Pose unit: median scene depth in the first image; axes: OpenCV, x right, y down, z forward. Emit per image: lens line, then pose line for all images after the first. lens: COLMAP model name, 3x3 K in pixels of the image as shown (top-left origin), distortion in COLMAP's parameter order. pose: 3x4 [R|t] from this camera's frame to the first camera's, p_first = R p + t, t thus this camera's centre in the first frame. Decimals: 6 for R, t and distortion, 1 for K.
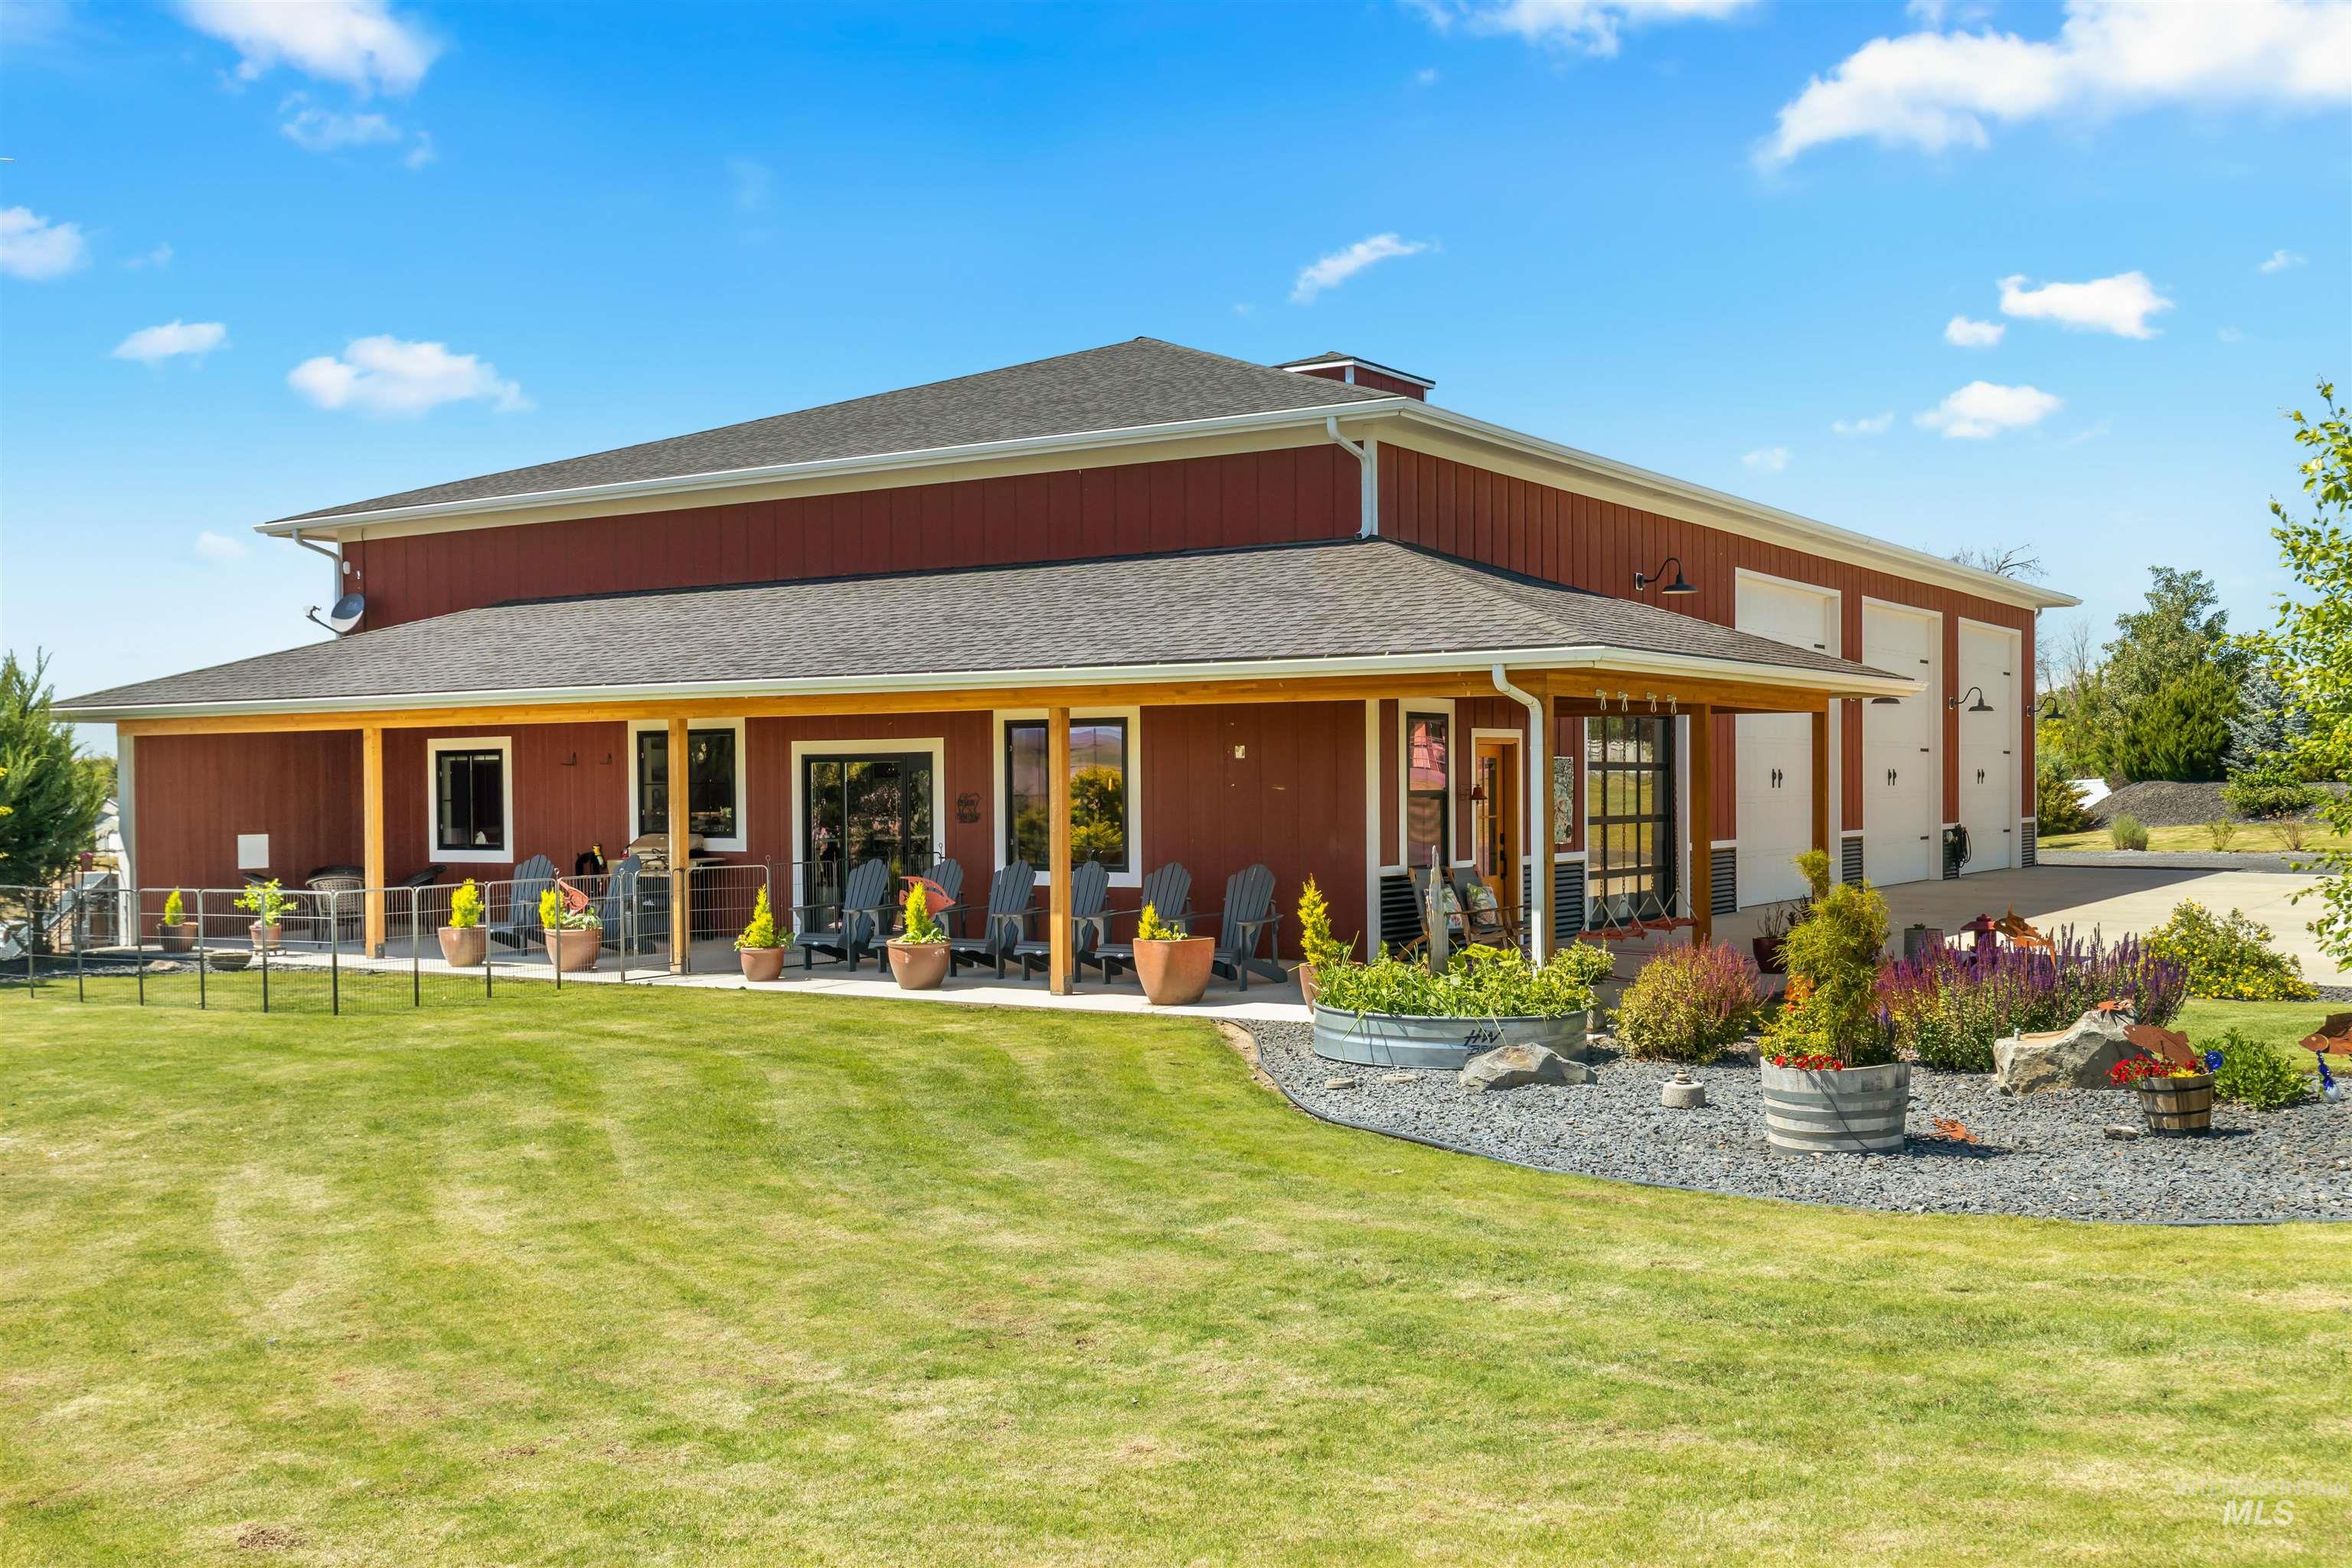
lens RADIAL K [[2241.3, 0, 1172.6], [0, 2241.3, 841.3], [0, 0, 1]] dist [0.013904, 0.020787]
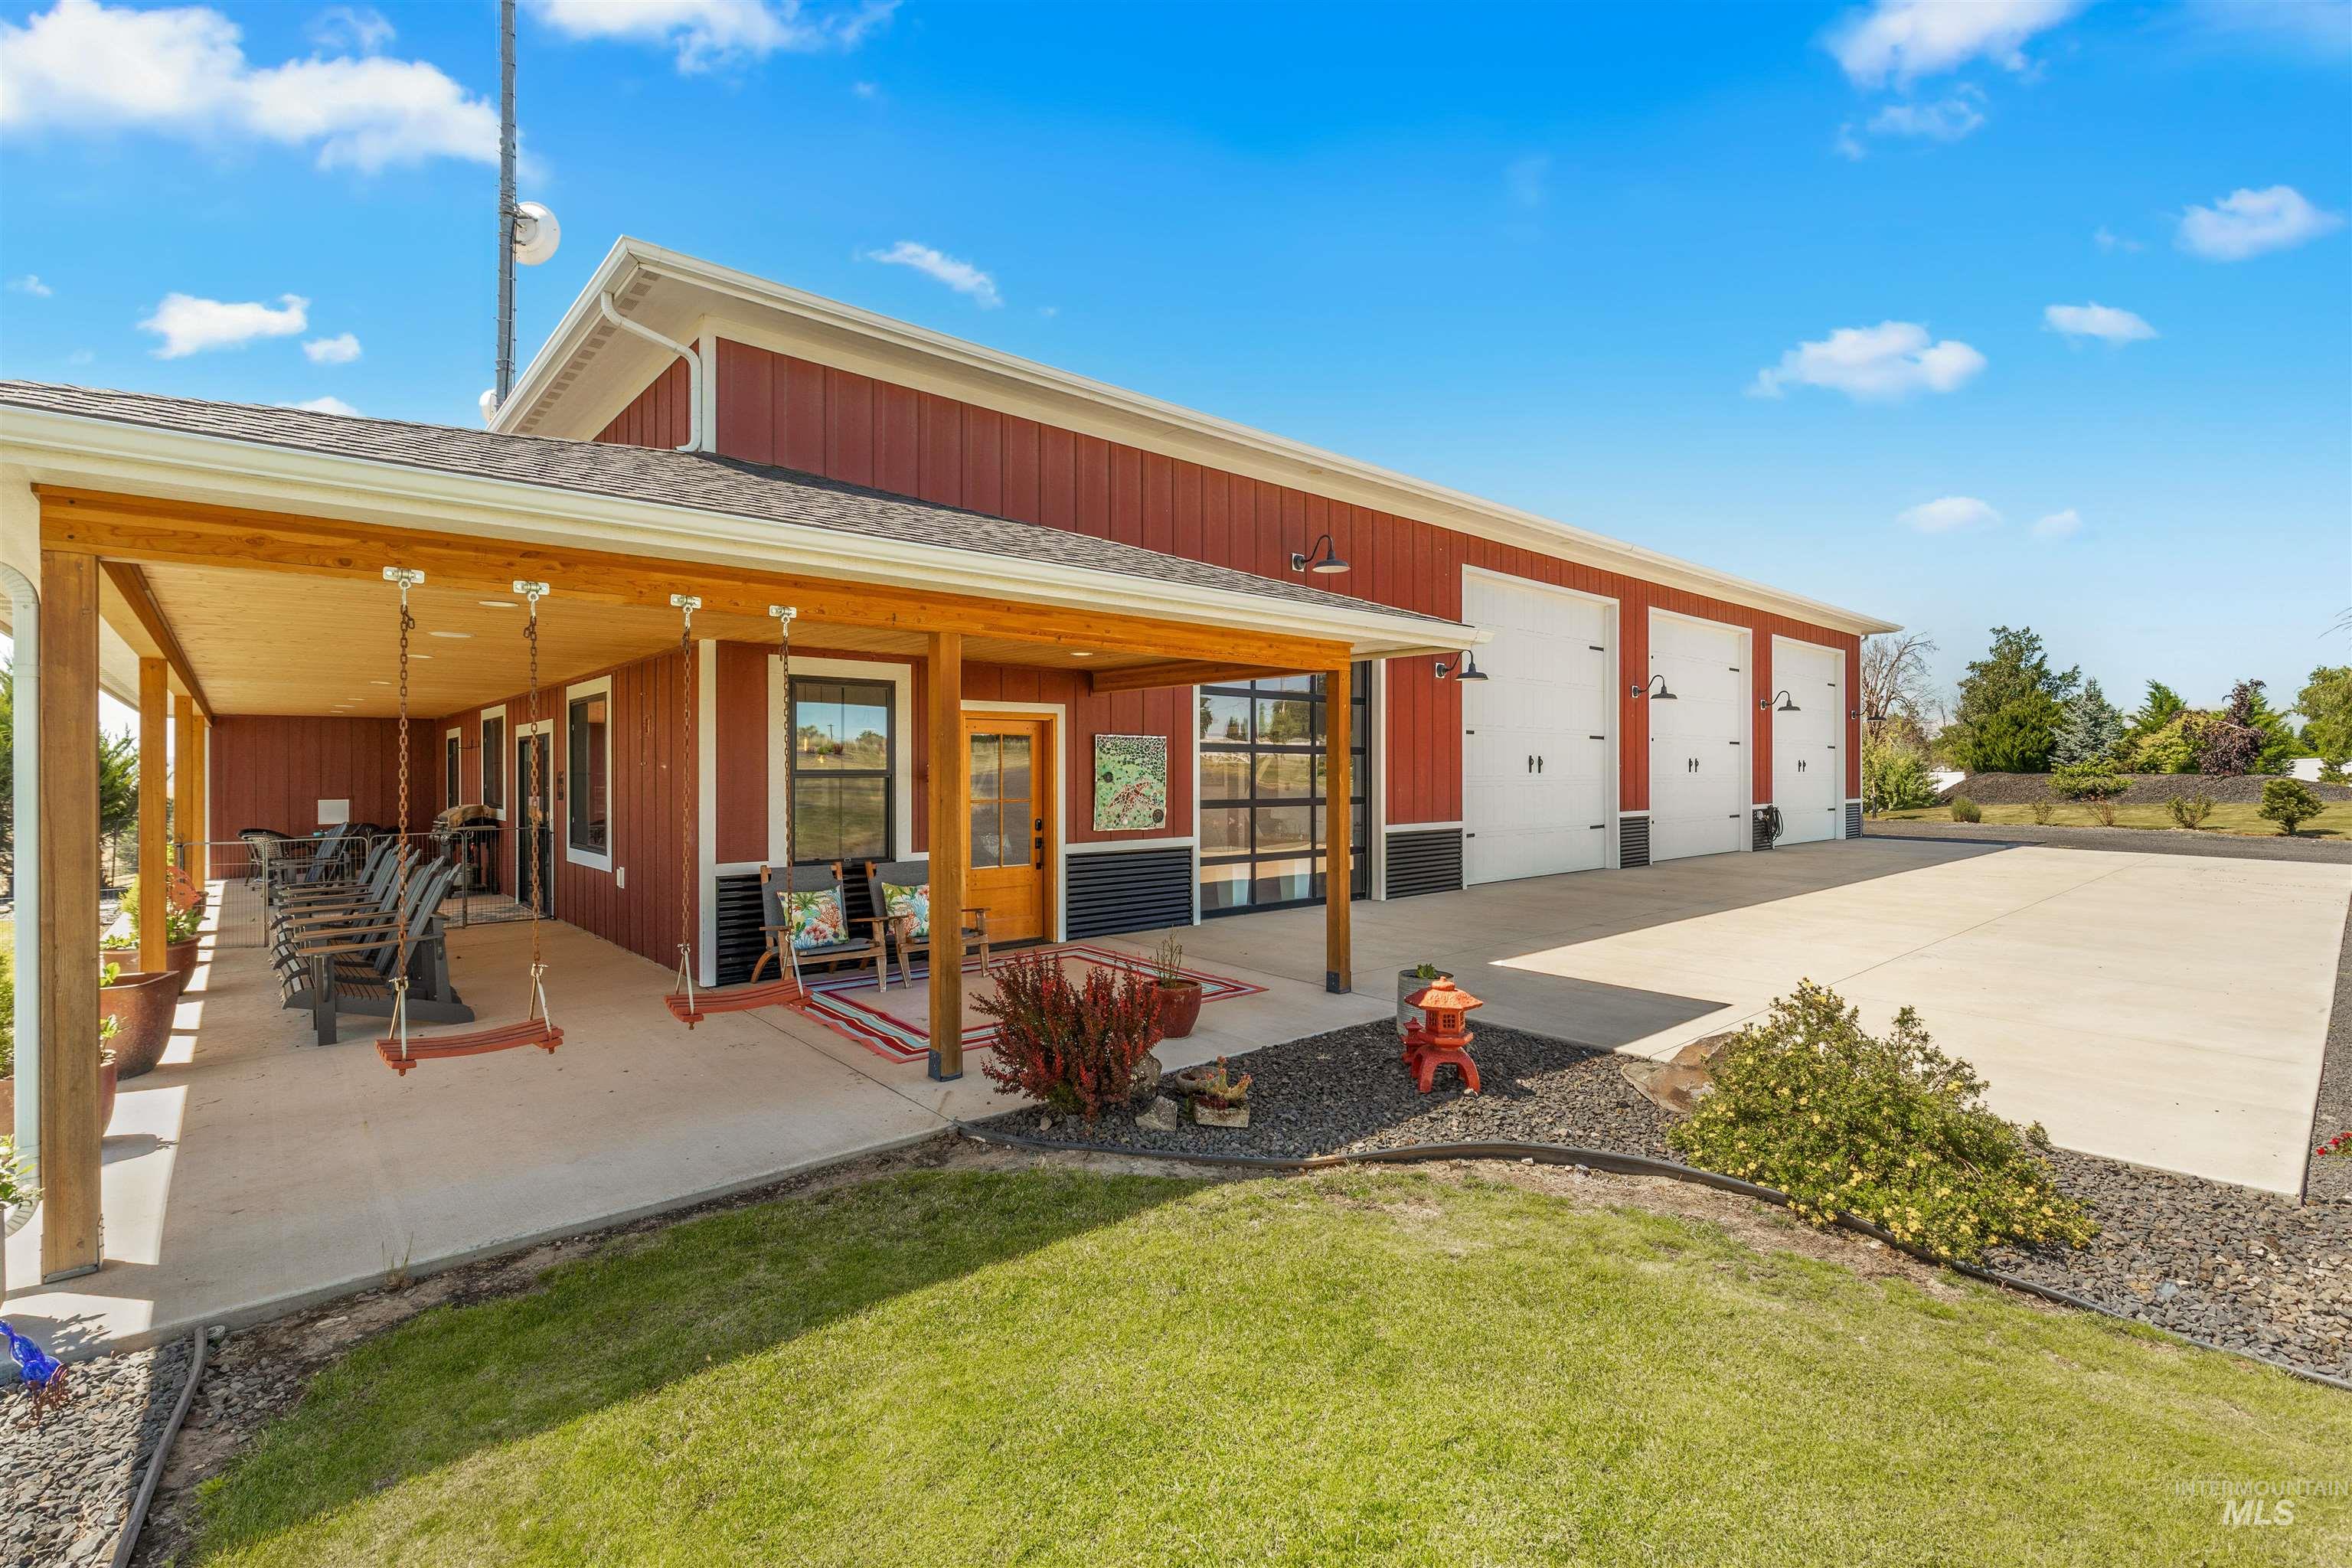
lens RADIAL K [[1045.0, 0, 1176.0], [0, 1045.0, 784.0], [0, 0, 1]] dist [0.002403, -0.000401]
pose [[0.963533, 0.008603, -0.267451, 0.180616], [-0.012396, 0.999845, -0.012498, -0.007496], [0.267302, 0.015357, 0.963490, 0.349520]]
